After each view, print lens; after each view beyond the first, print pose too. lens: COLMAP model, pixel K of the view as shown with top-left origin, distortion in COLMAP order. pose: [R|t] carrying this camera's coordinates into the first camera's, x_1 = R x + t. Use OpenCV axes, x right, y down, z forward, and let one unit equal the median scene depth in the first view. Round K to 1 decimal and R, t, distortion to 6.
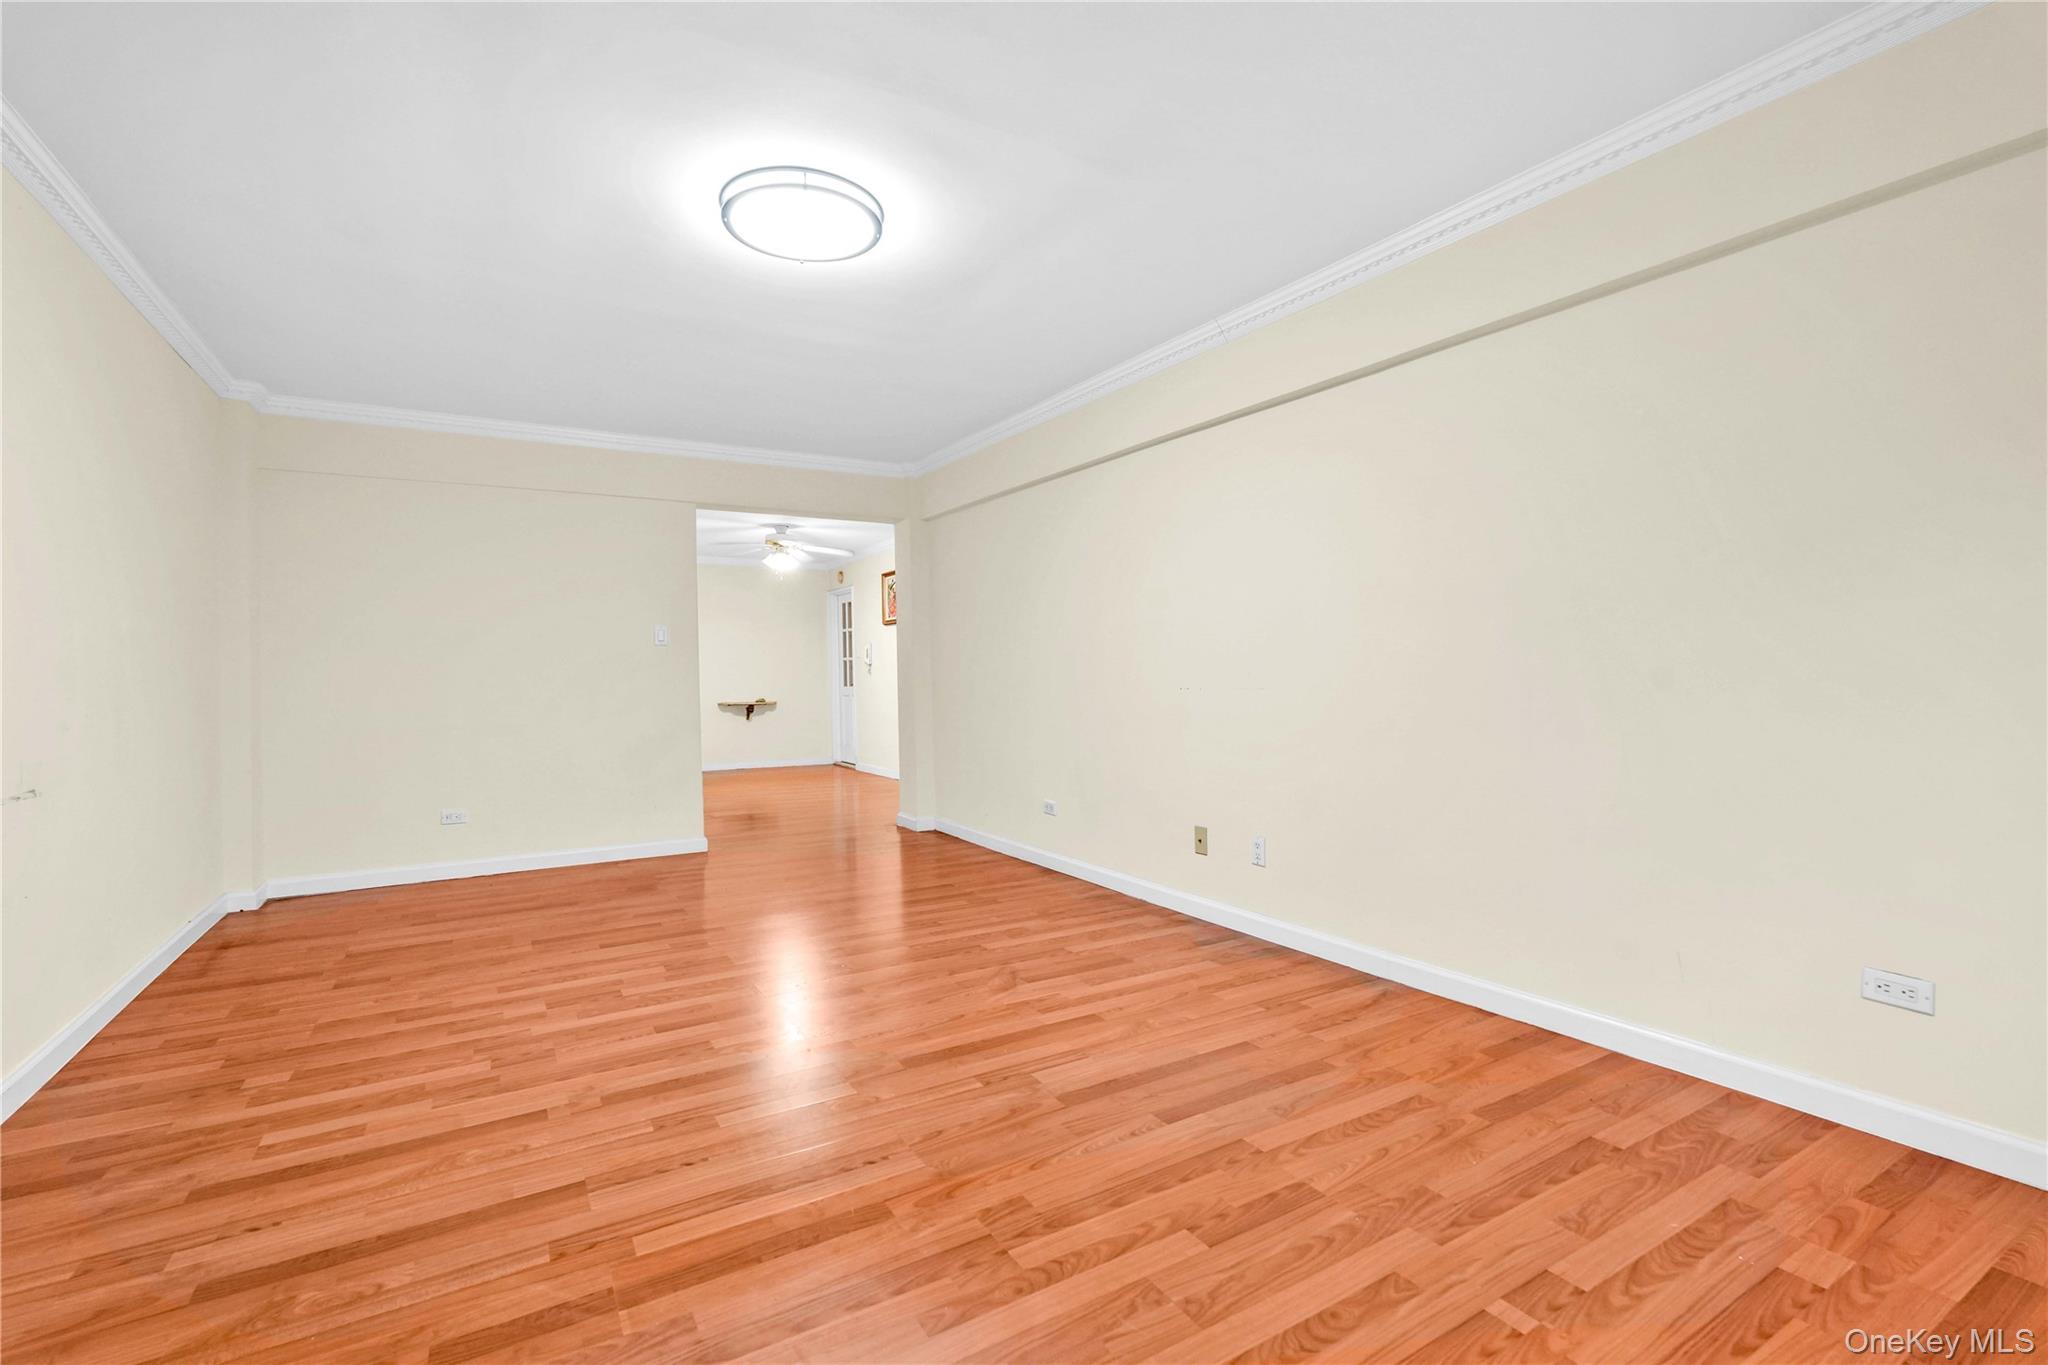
lens RADIAL K [[905.8, 0, 1014.6], [0, 905.8, 685.1], [0, 0, 1]] dist [-0.000746, 0.000117]
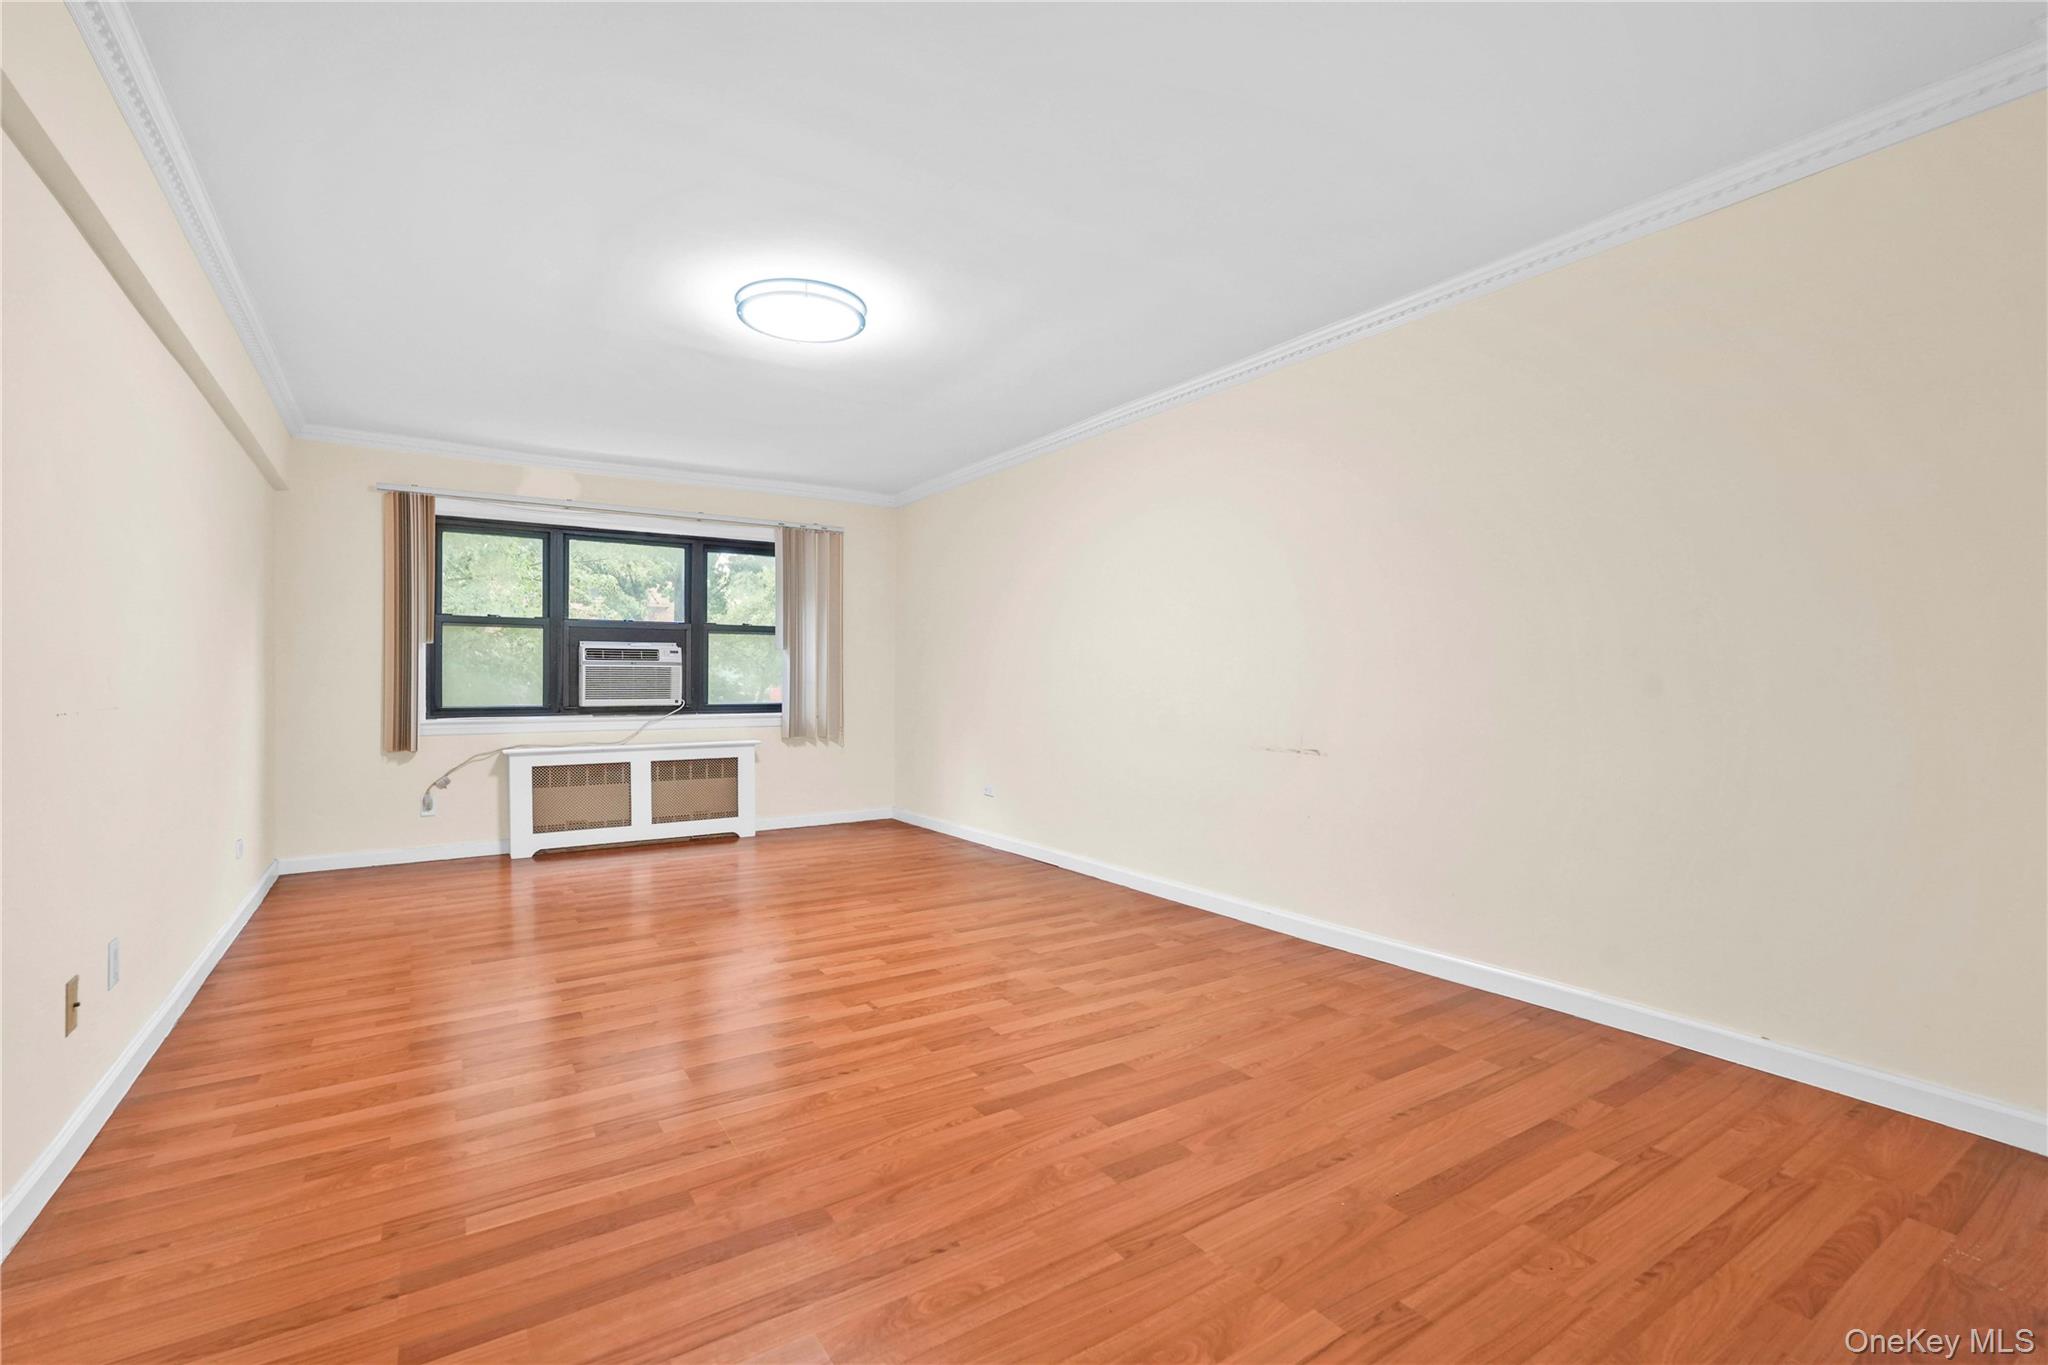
lens RADIAL K [[905.8, 0, 1014.6], [0, 905.8, 685.1], [0, 0, 1]] dist [-0.000746, 0.000117]
pose [[-0.999028, 0.008519, -0.043249, -0.427203], [0.007786, 0.999824, 0.017081, -0.022246], [0.043387, 0.016727, -0.998918, 2.111914]]
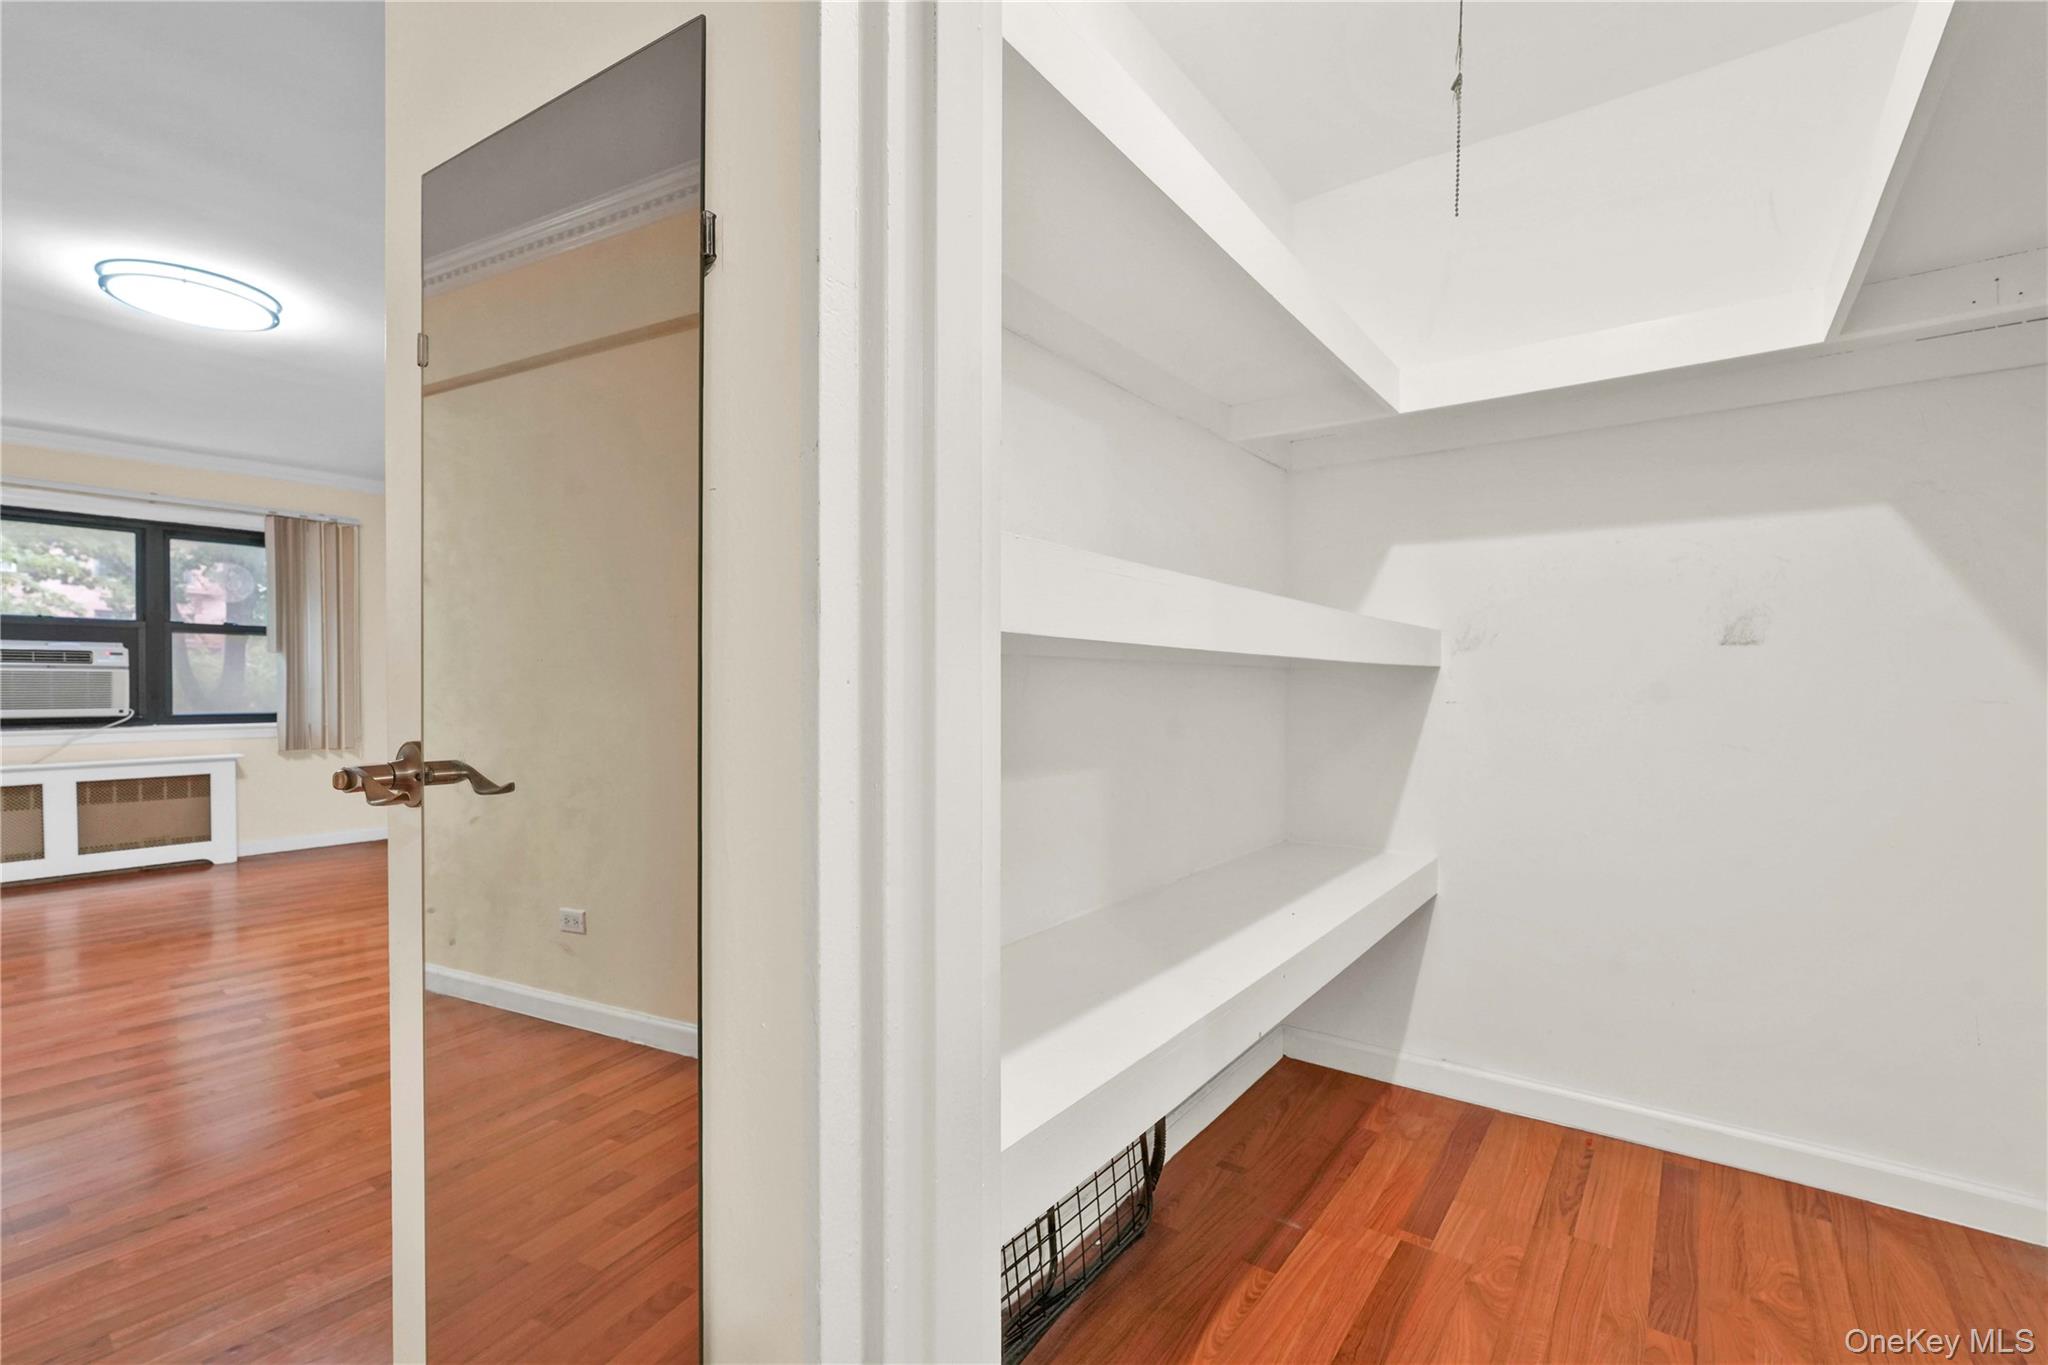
lens RADIAL K [[904.5, 0, 1019.6], [0, 904.5, 697.2], [0, 0, 1]] dist [-0.000788, 0.000238]
pose [[-0.924134, 0.013396, -0.381834, -0.714806], [0.002839, 0.999598, 0.028198, -0.028994], [0.382059, 0.024974, -0.923800, 2.341137]]
